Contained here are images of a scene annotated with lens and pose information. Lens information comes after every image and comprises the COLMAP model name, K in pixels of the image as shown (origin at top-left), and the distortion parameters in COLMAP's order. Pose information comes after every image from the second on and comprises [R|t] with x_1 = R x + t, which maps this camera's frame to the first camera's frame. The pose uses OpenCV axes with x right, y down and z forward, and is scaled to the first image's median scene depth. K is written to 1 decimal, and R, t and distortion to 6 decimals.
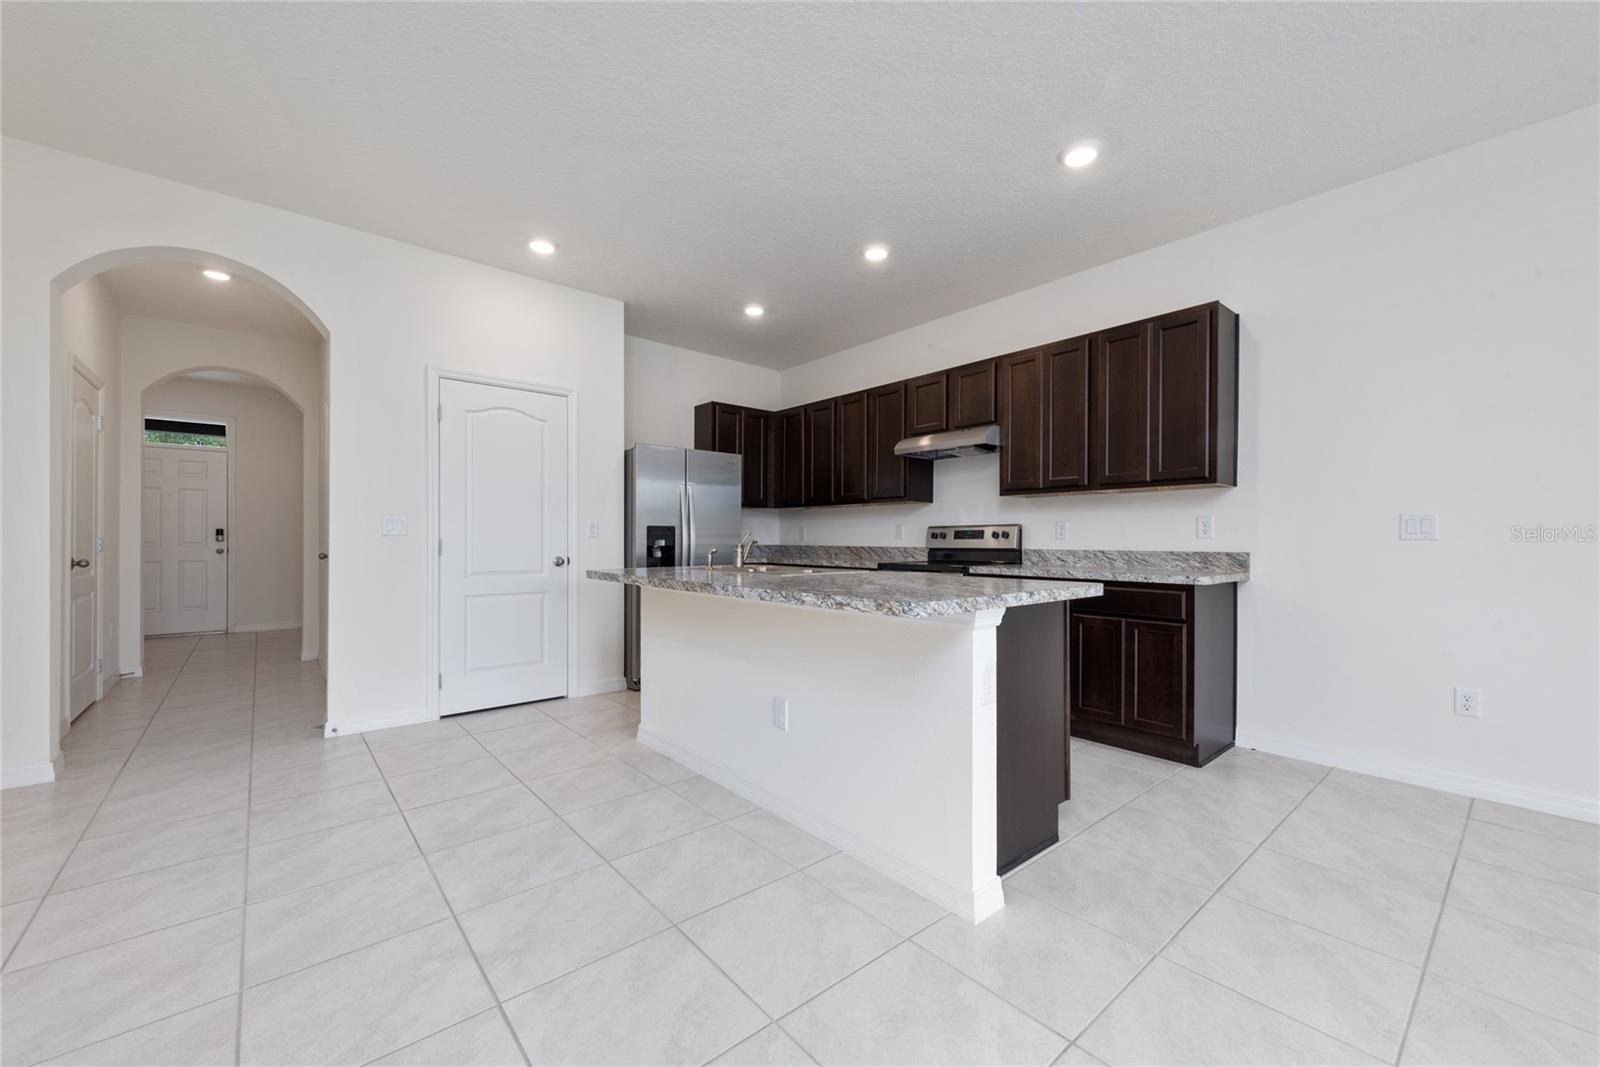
lens RADIAL K [[640.0, 0, 789.5], [0, 640.0, 539.4], [0, 0, 1]] dist [0.013152, 0.000368]
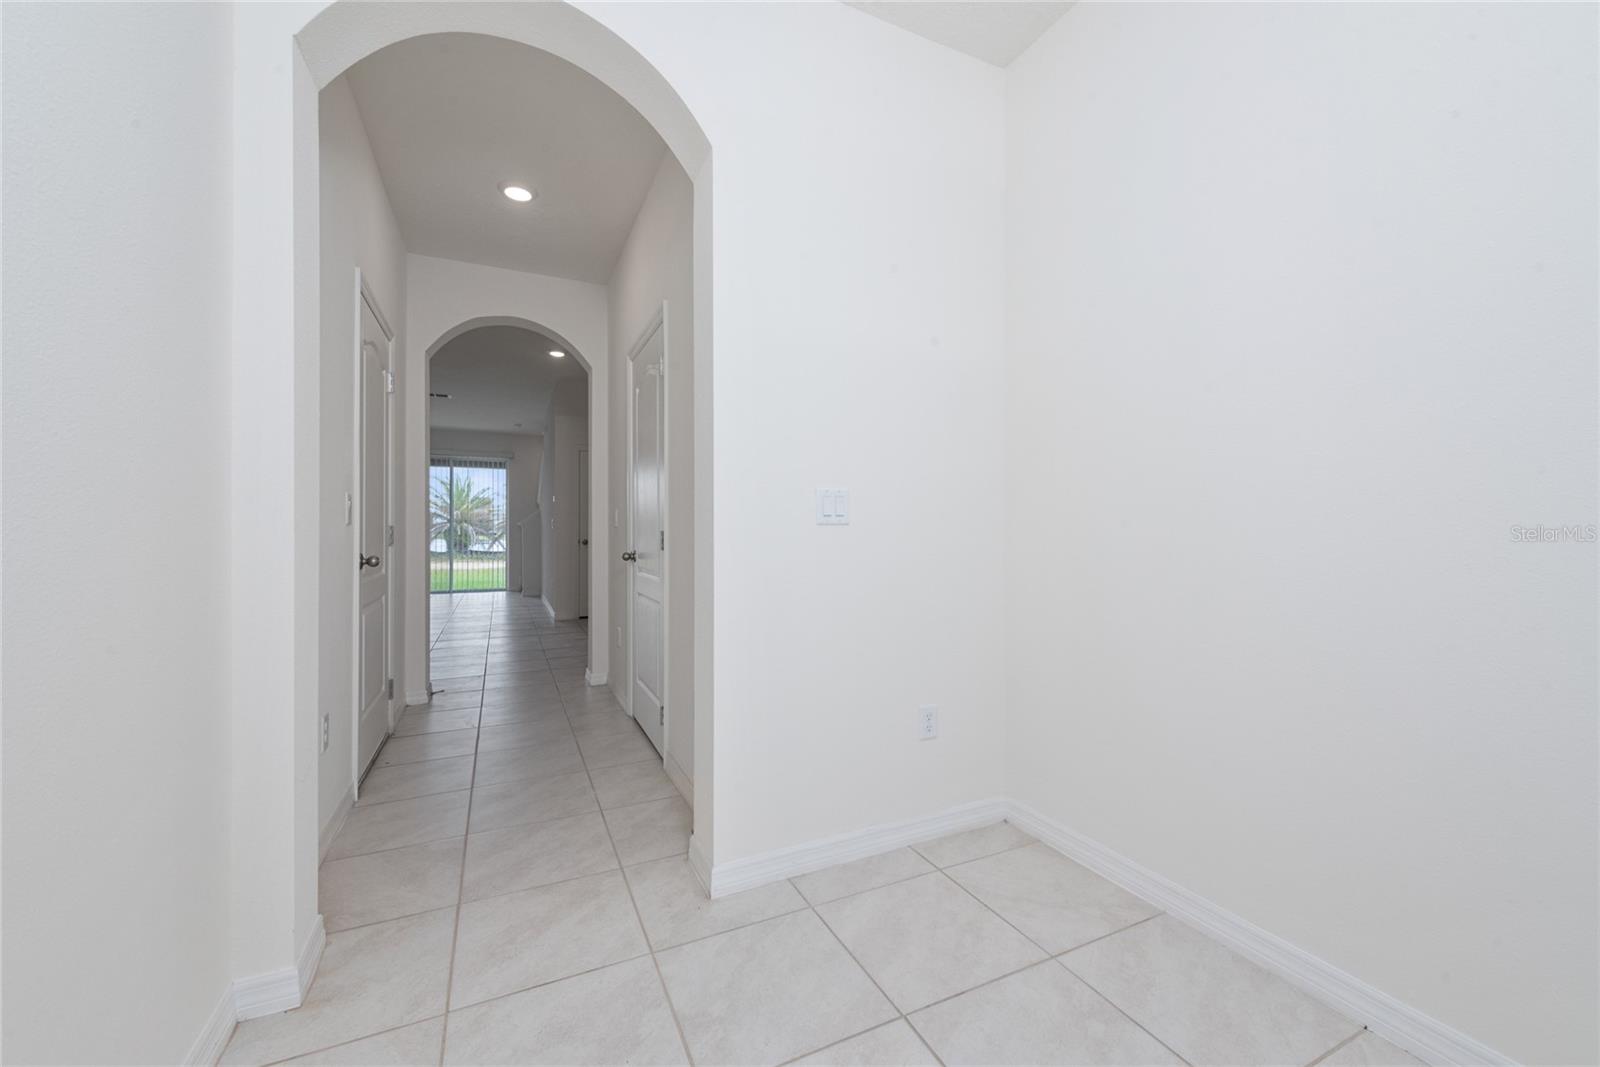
lens RADIAL K [[640.0, 0, 805.5], [0, 640.0, 521.9], [0, 0, 1]] dist [0.013152, 0.000368]
pose [[0.970912, -0.003902, -0.239404, -0.362595], [0.004077, 0.999992, 0.000237, -0.004630], [0.239401, -0.001206, 0.970920, 0.340383]]
